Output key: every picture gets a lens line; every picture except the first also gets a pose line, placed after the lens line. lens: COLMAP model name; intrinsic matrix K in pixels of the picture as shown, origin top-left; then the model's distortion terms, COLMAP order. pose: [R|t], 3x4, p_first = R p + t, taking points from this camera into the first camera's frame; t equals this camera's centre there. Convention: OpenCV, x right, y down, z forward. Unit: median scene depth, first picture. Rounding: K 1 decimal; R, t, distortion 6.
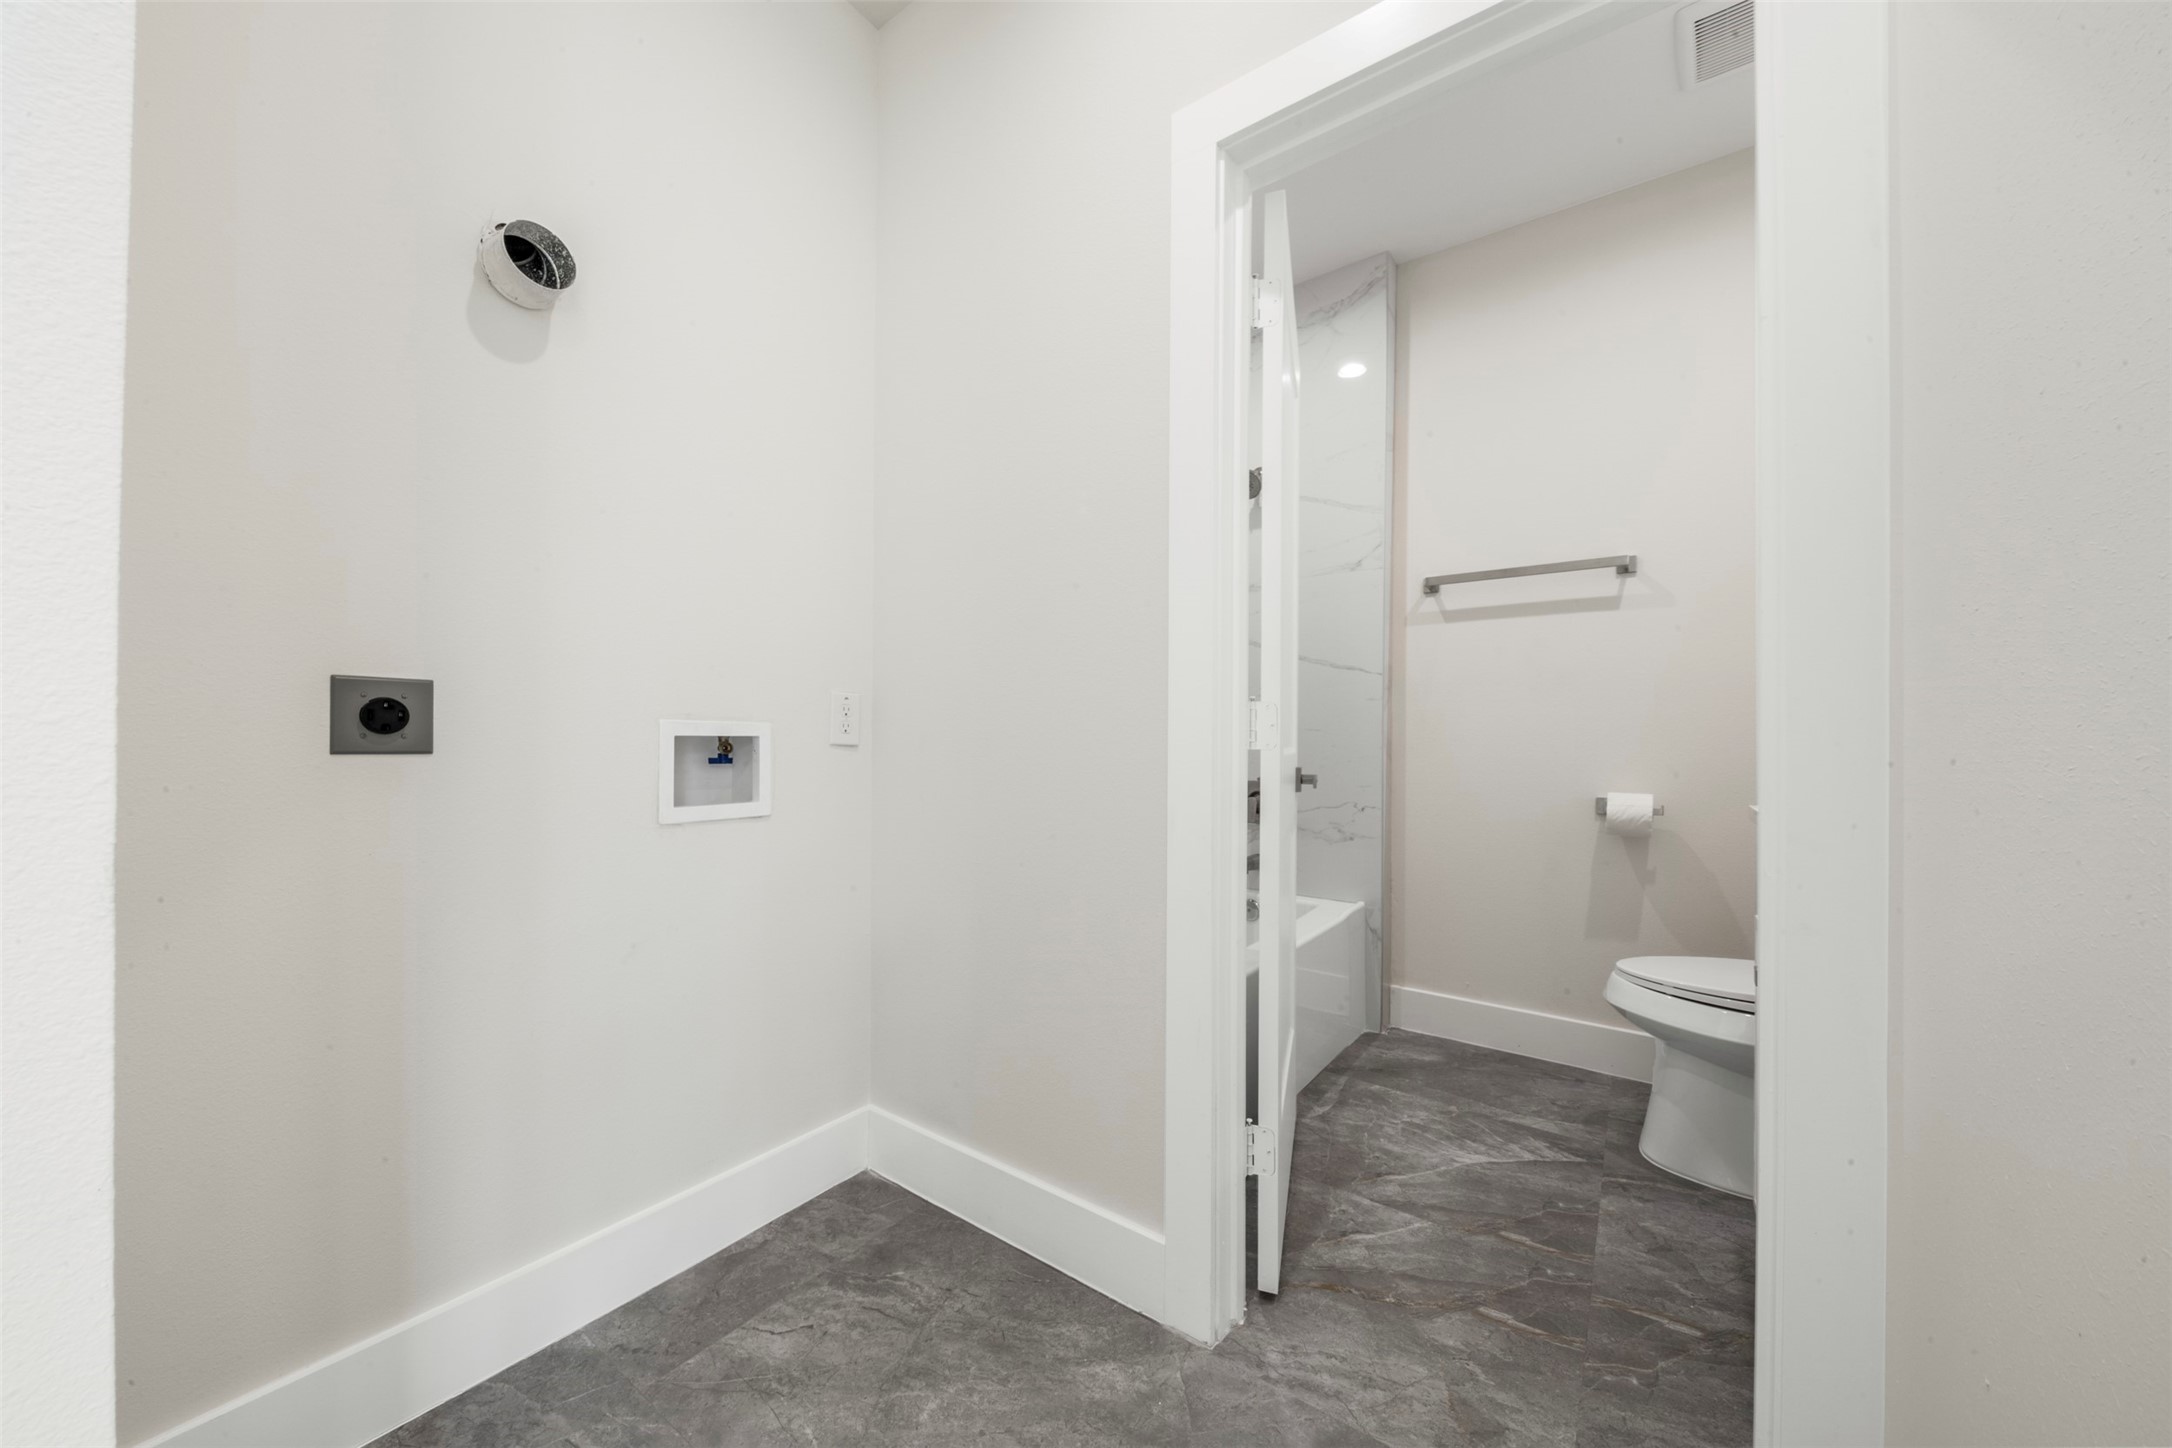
lens RADIAL K [[762.6, 0, 1082.1], [0, 762.6, 732.7], [0, 0, 1]] dist [0.003970, -0.002699]
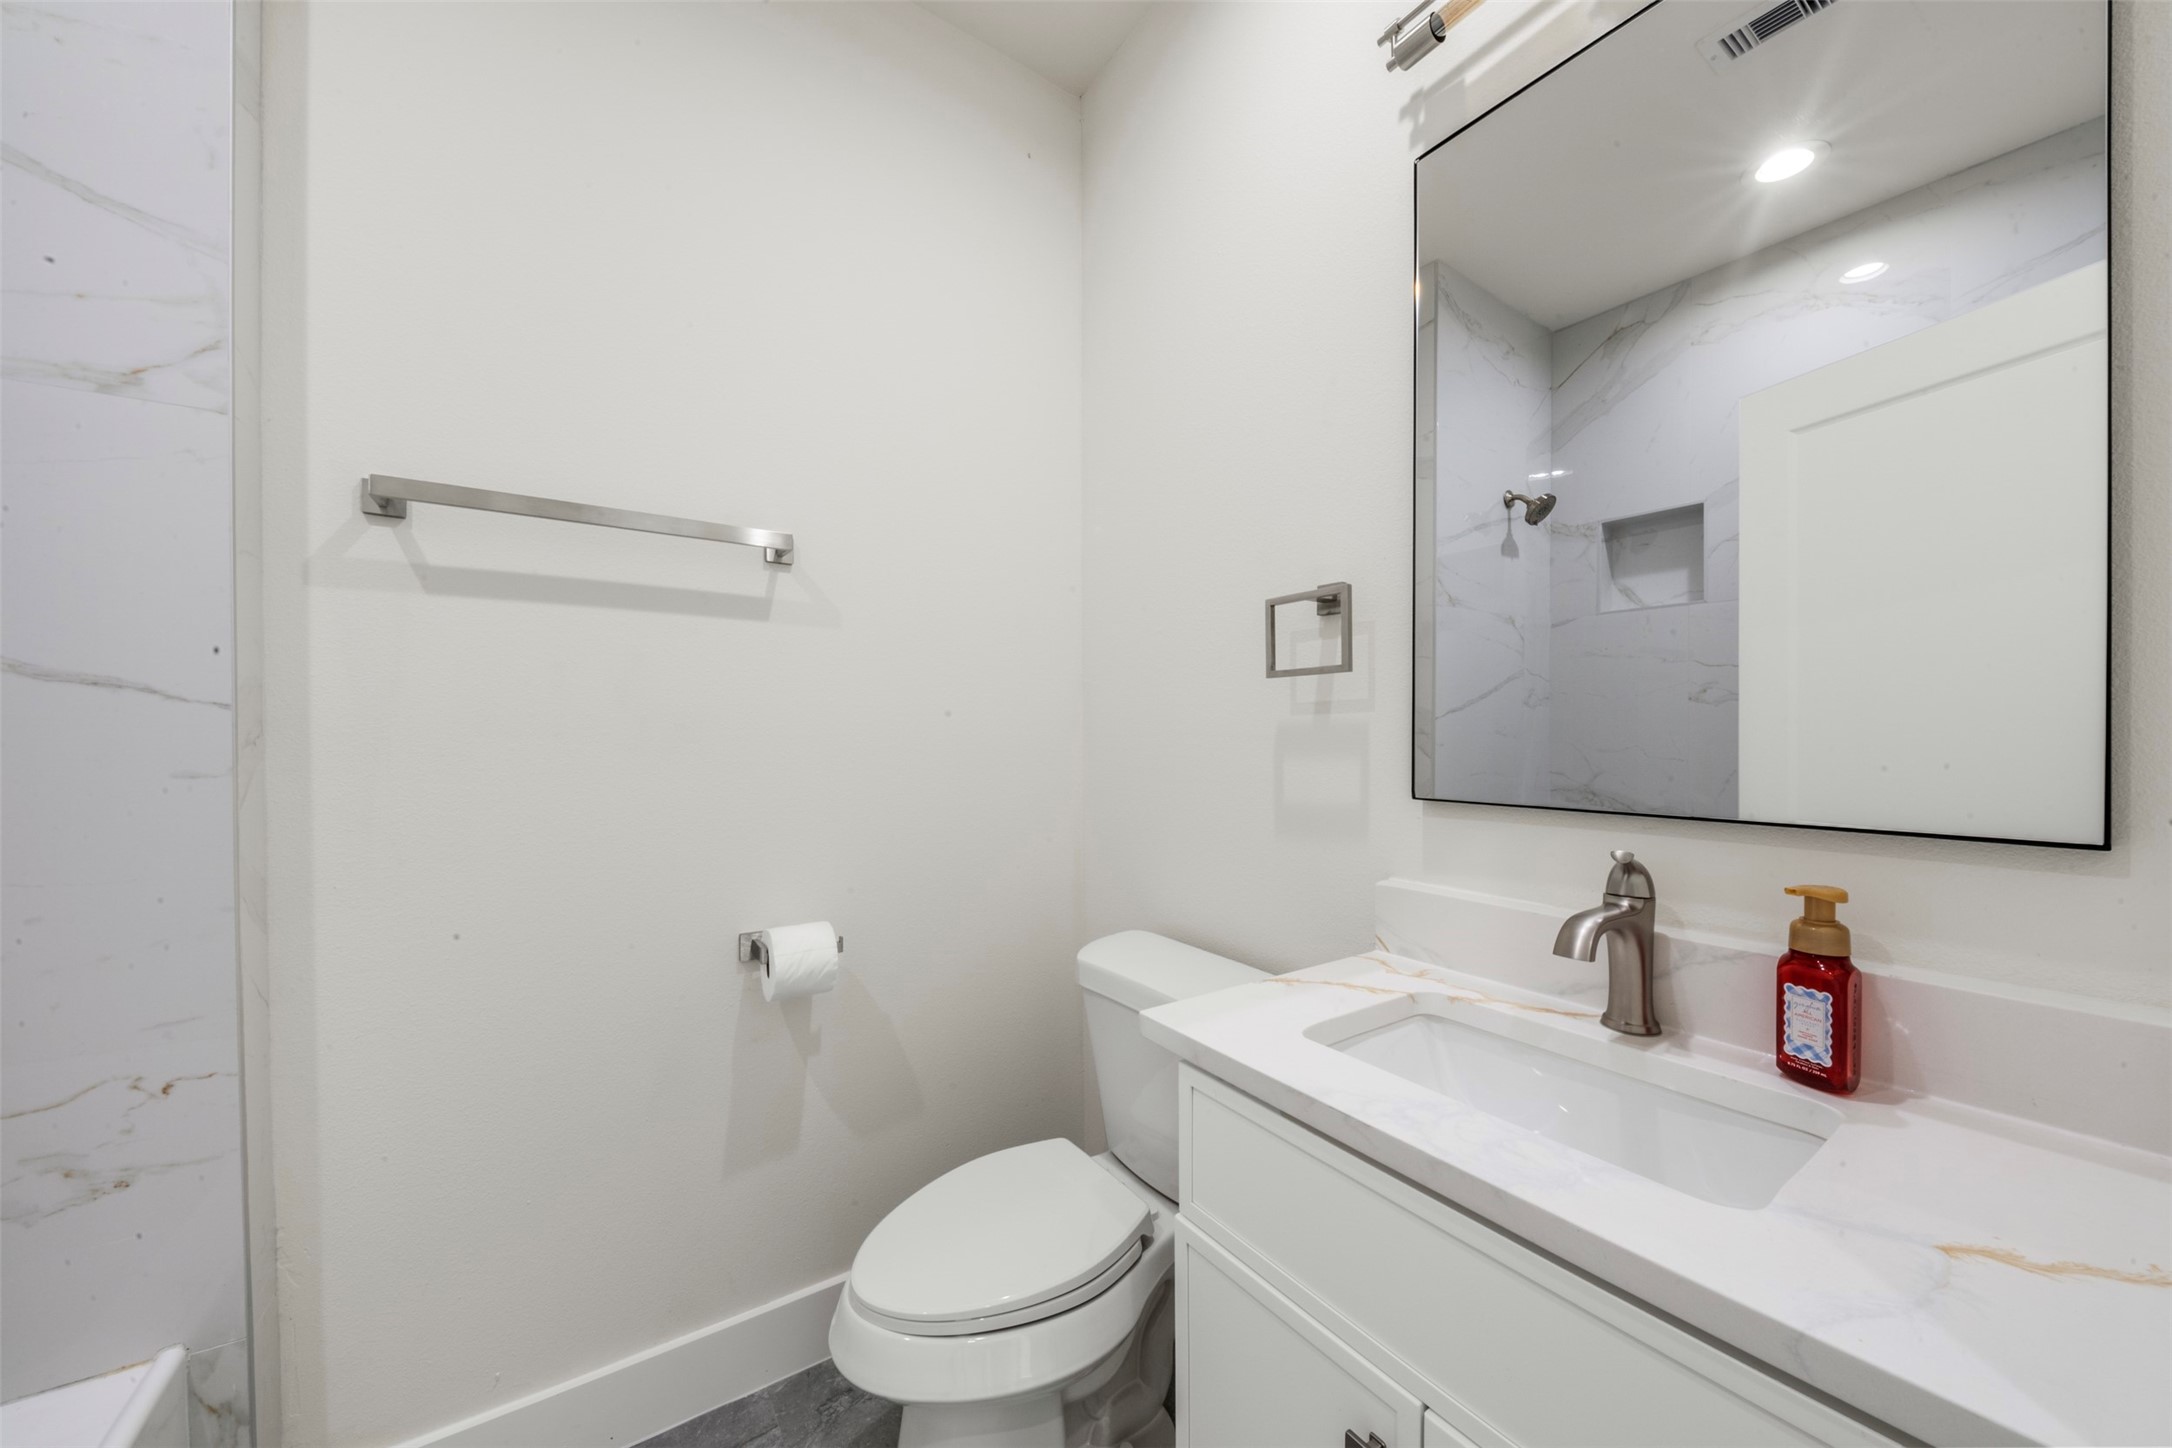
lens RADIAL K [[762.6, 0, 1077.2], [0, 762.6, 766.3], [0, 0, 1]] dist [0.003970, -0.002699]
pose [[0.364059, -0.024834, 0.931045, 0.202050], [0.001821, 0.999662, 0.025952, -0.055098], [-0.931374, -0.007753, 0.363981, 0.493902]]
